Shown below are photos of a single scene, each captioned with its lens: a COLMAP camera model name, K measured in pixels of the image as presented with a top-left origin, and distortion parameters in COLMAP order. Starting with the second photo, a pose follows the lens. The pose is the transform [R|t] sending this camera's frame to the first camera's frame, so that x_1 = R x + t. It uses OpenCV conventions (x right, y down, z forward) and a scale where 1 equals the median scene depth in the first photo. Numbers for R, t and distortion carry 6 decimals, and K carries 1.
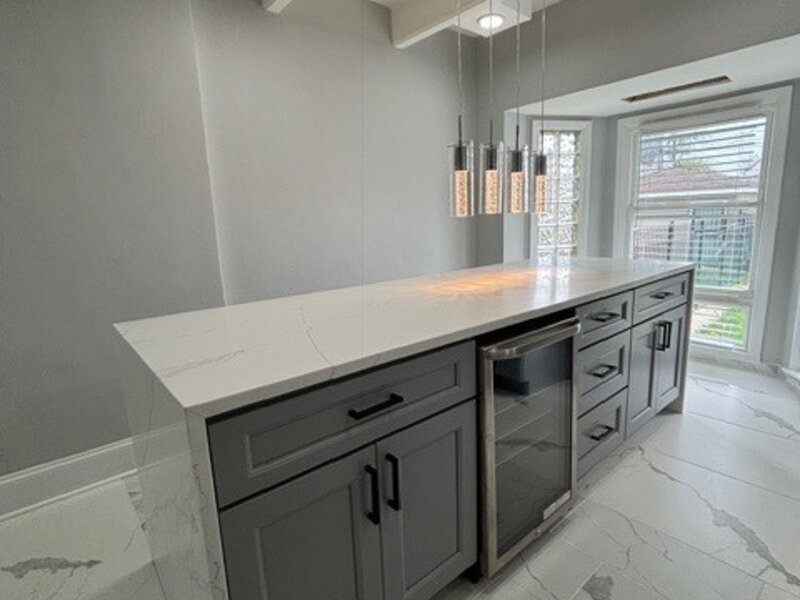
lens RADIAL K [[433.2, 0, 400.9], [0, 433.2, 304.9], [0, 0, 1]] dist [-0.019819, 0.014180]
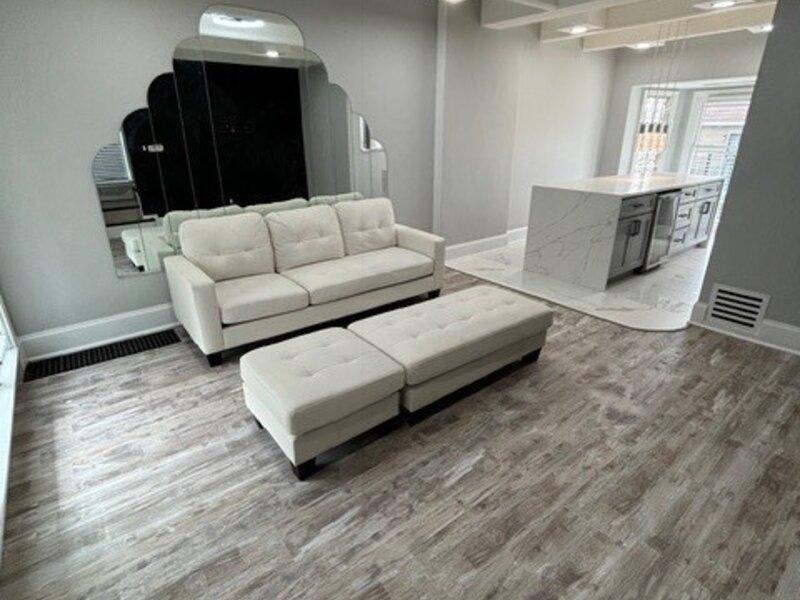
lens RADIAL K [[433.2, 0, 400.9], [0, 433.2, 304.9], [0, 0, 1]] dist [-0.019819, 0.014180]
pose [[0.998788, 0.046901, -0.014917, -0.962247], [-0.043312, 0.981564, 0.186160, 0.219999], [0.023373, -0.185288, 0.982406, -1.394038]]
